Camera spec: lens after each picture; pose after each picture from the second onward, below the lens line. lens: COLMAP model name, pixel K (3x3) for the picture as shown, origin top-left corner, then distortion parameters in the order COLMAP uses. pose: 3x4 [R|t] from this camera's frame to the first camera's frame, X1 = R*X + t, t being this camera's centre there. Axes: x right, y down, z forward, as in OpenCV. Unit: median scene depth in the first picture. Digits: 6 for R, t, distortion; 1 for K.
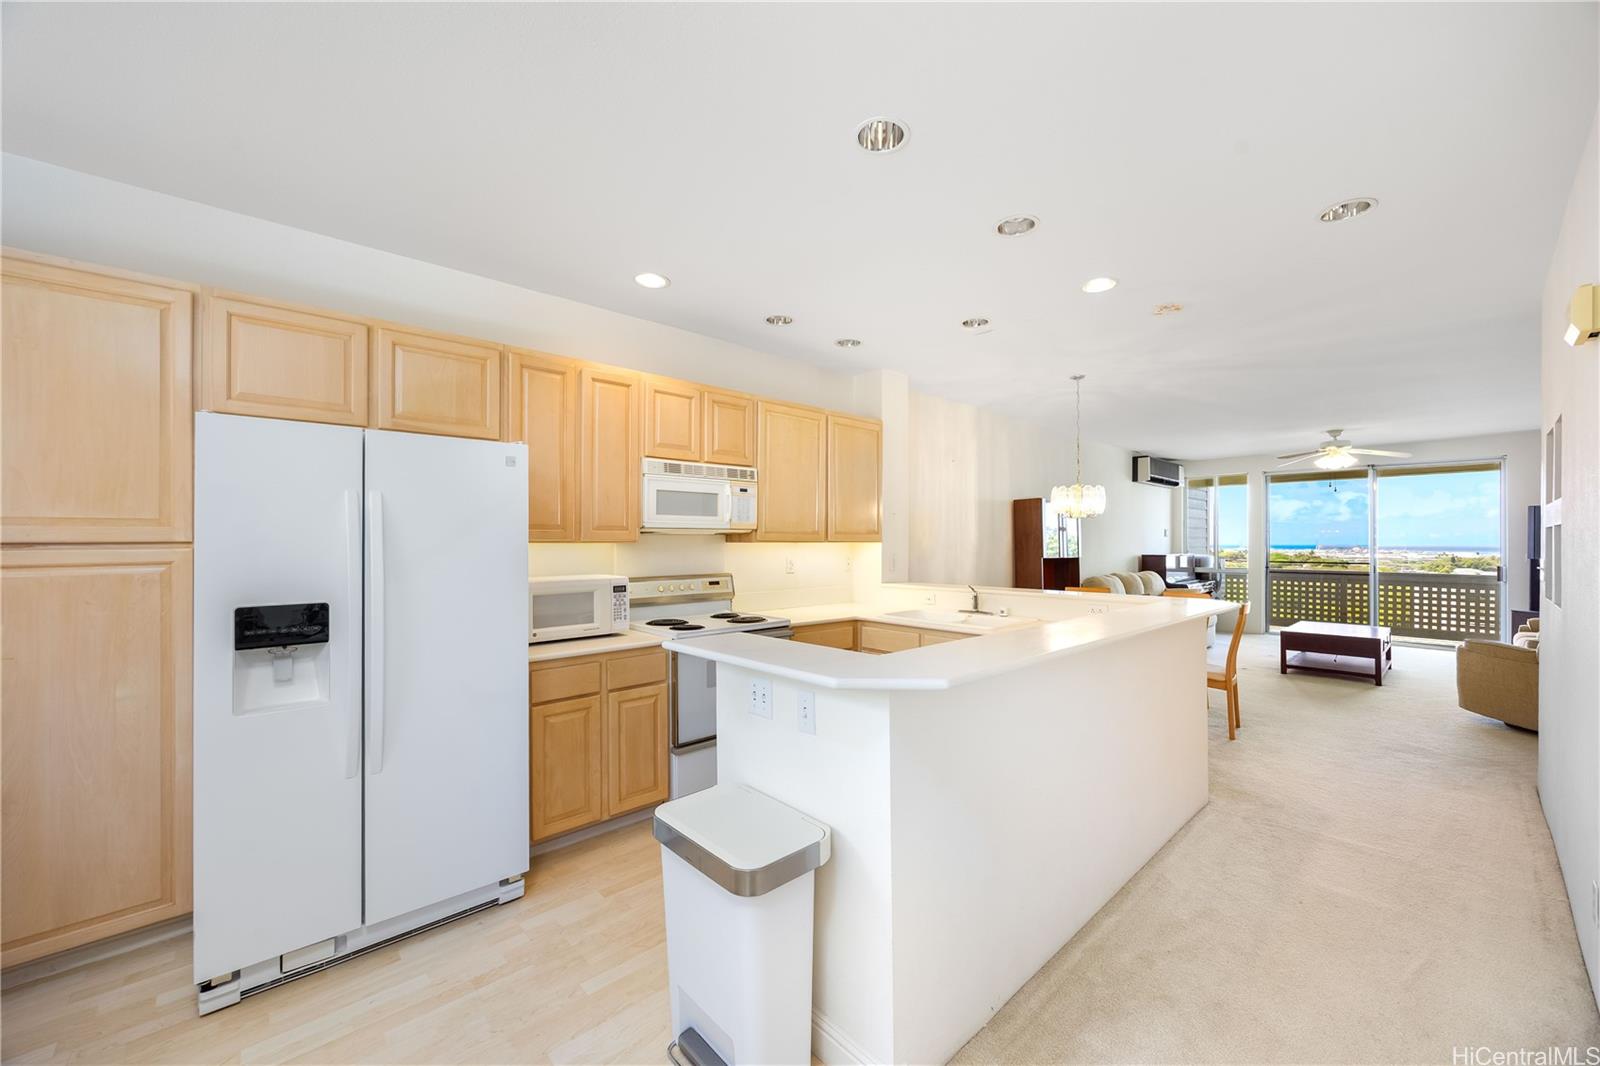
lens RADIAL K [[619.9, 0, 811.5], [0, 619.9, 536.3], [0, 0, 1]] dist [0.005728, -0.000578]
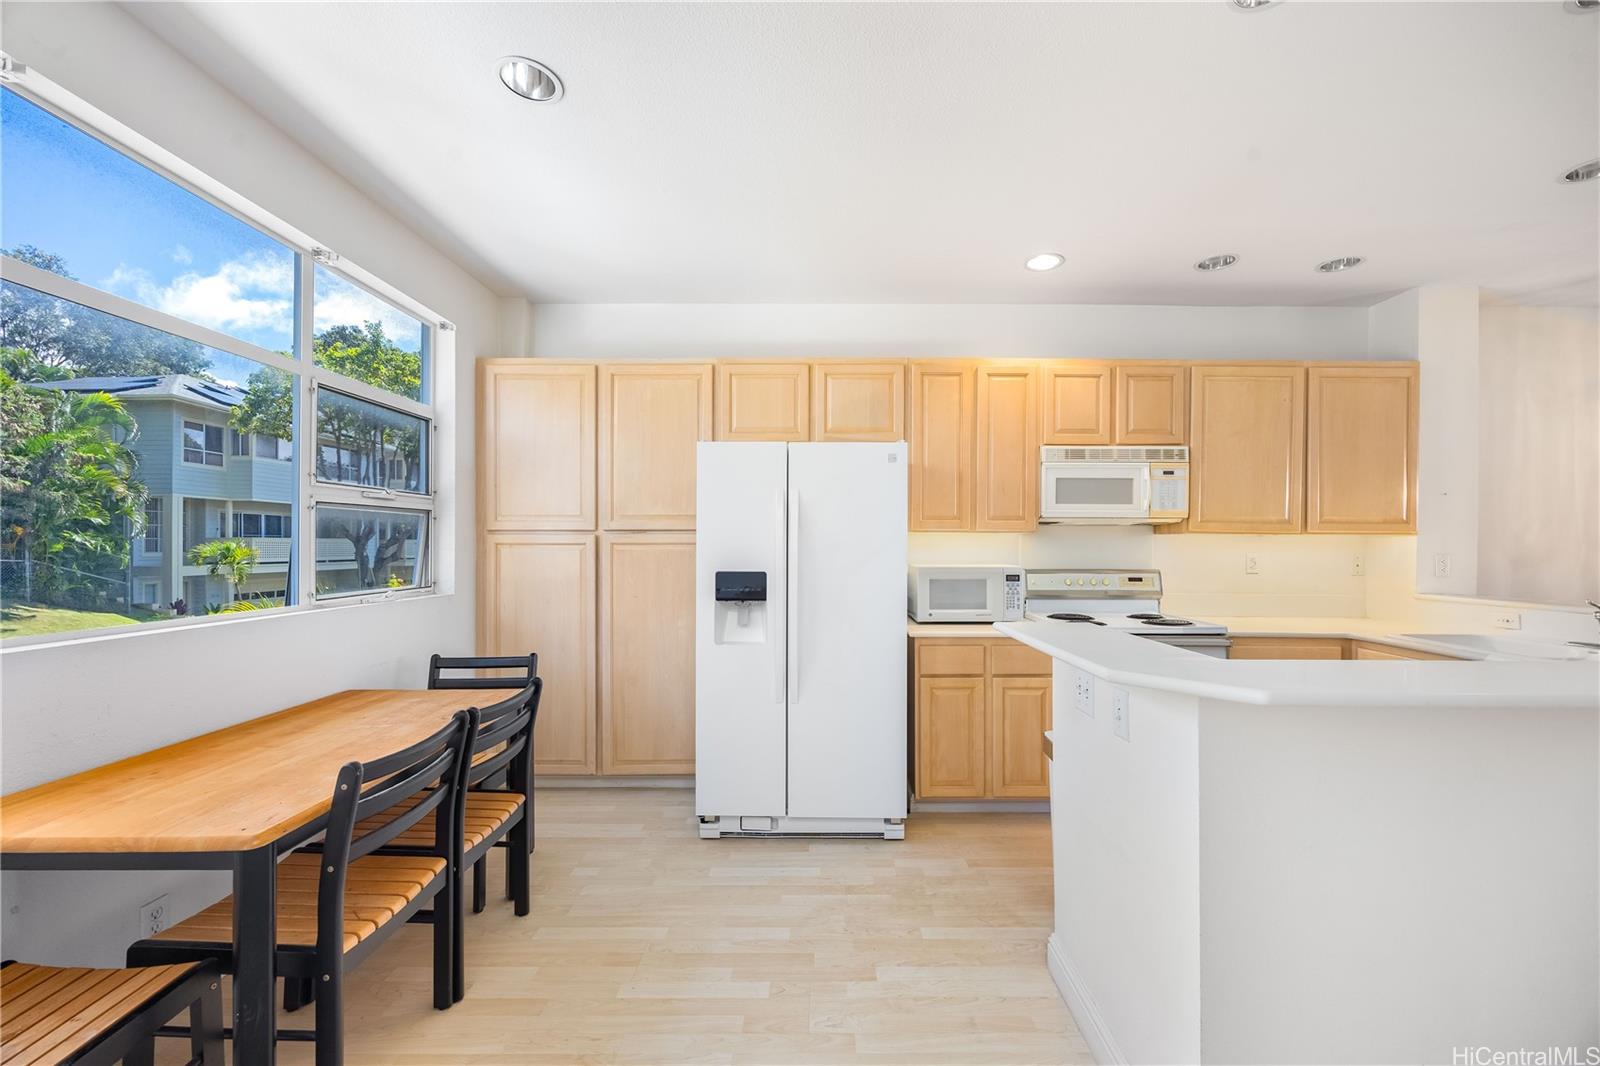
lens RADIAL K [[619.9, 0, 822.4], [0, 619.9, 541.1], [0, 0, 1]] dist [0.005728, -0.000578]
pose [[0.737673, 0.001204, -0.675157, 0.160004], [0.000616, 0.999997, 0.002456, 0.024509], [0.675158, -0.002227, 0.737670, 0.051381]]
